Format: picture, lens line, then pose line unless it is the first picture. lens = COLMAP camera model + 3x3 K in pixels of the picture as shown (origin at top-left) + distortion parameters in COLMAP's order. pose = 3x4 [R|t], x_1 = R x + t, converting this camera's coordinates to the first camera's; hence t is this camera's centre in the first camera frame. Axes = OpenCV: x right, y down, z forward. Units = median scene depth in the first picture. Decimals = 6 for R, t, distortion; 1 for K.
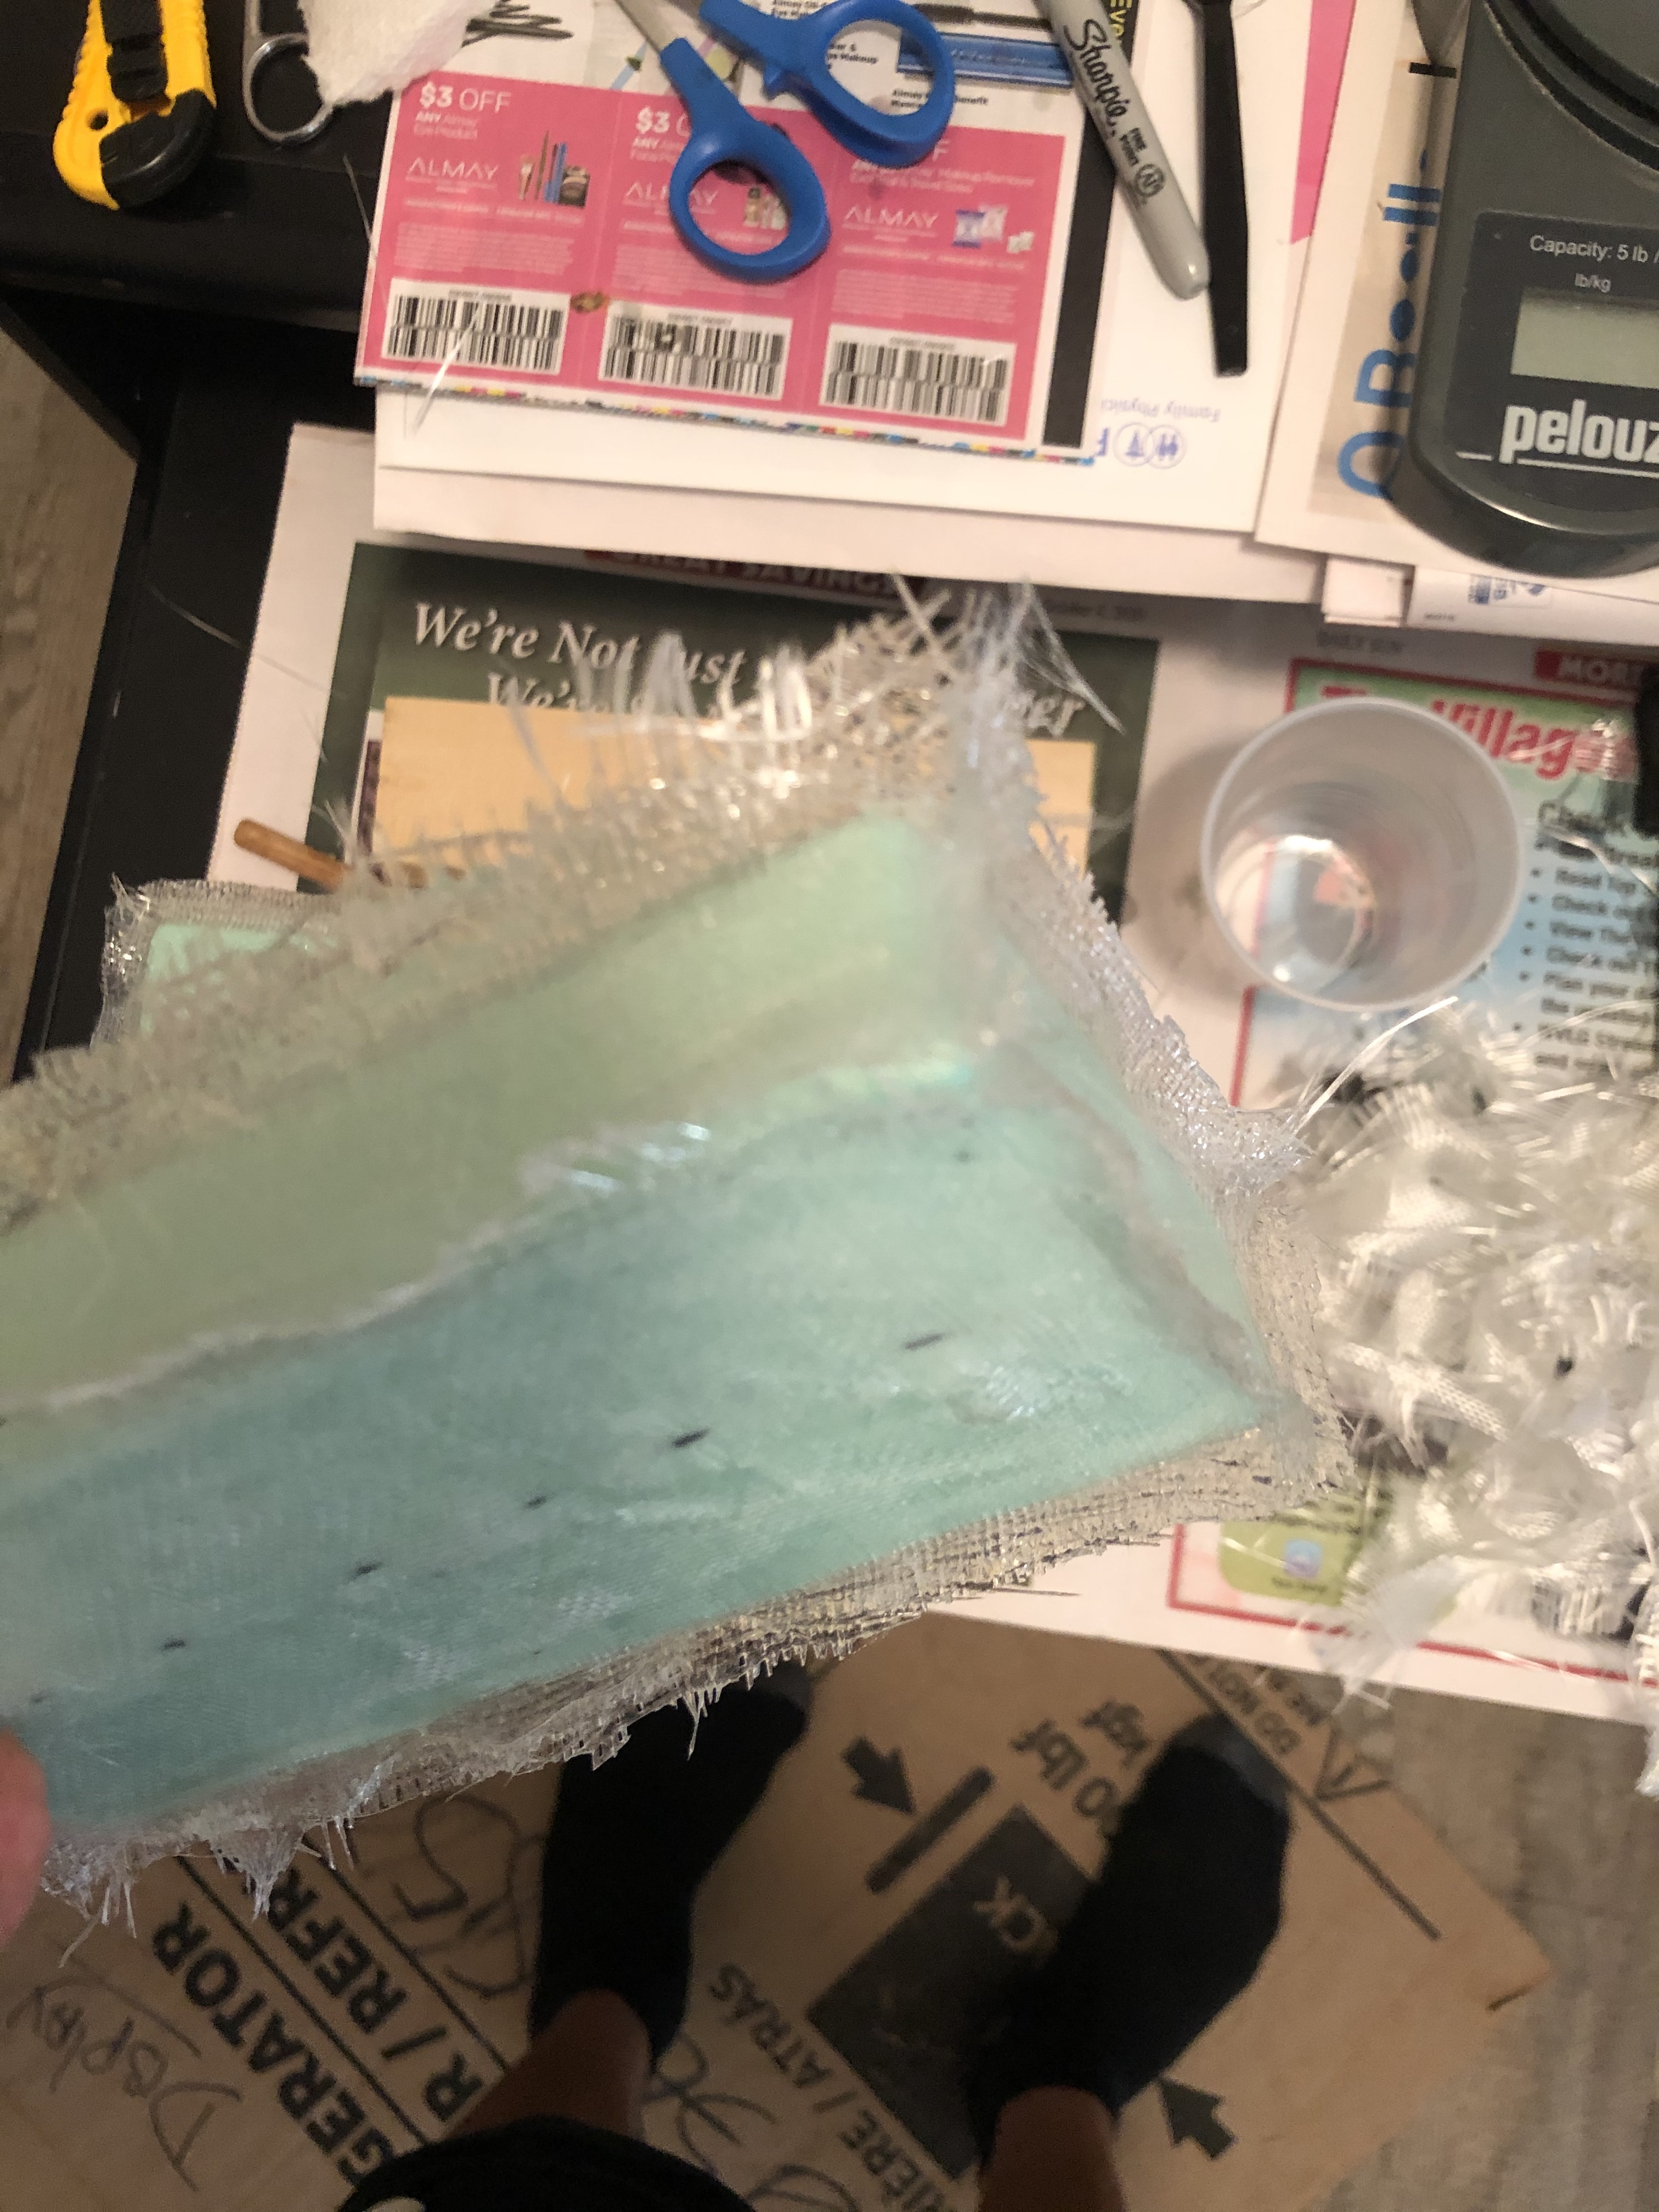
lens RADIAL K [[1793.7, 0, 828.7], [0, 1793.7, 1121.1], [0, 0, 1]] dist [0.002764, -0.026944]
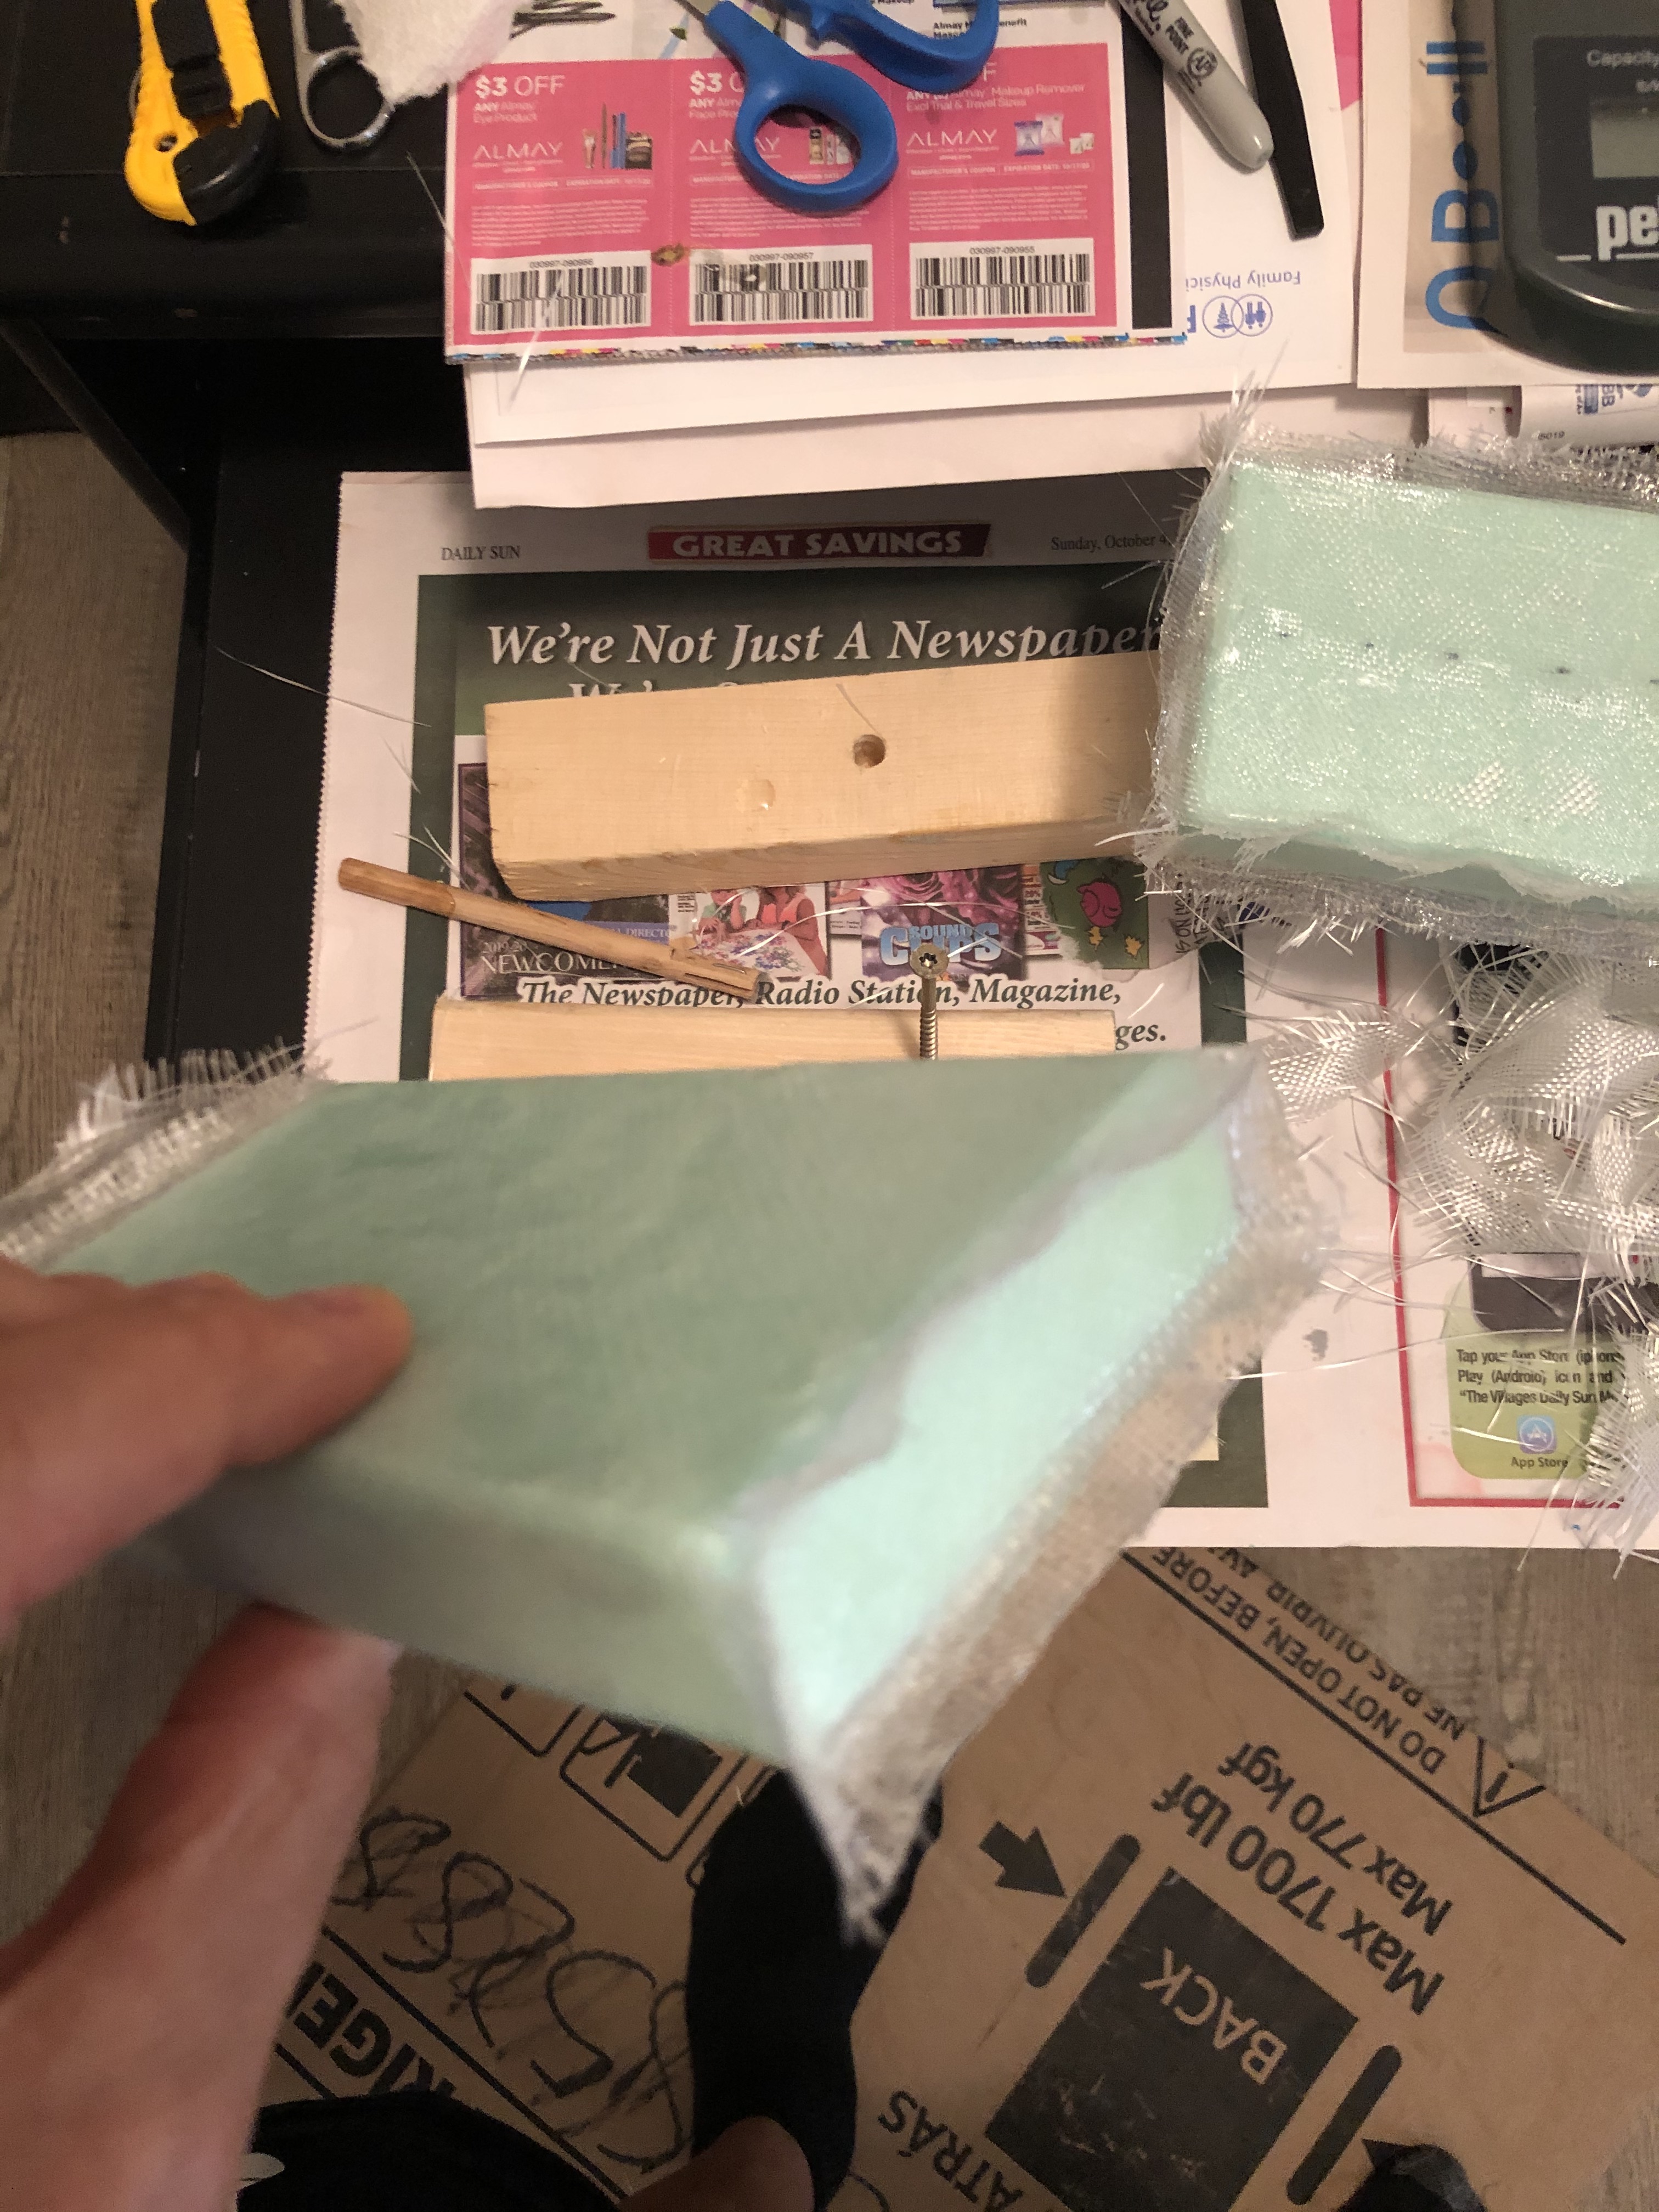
lens RADIAL K [[1793.7, 0, 839.7], [0, 1793.7, 1109.7], [0, 0, 1]] dist [0.002764, -0.026944]
pose [[0.988967, -0.144428, 0.032936, -0.141730], [0.146765, 0.985464, -0.085565, 0.119986], [-0.020099, 0.089454, 0.995788, 0.032035]]
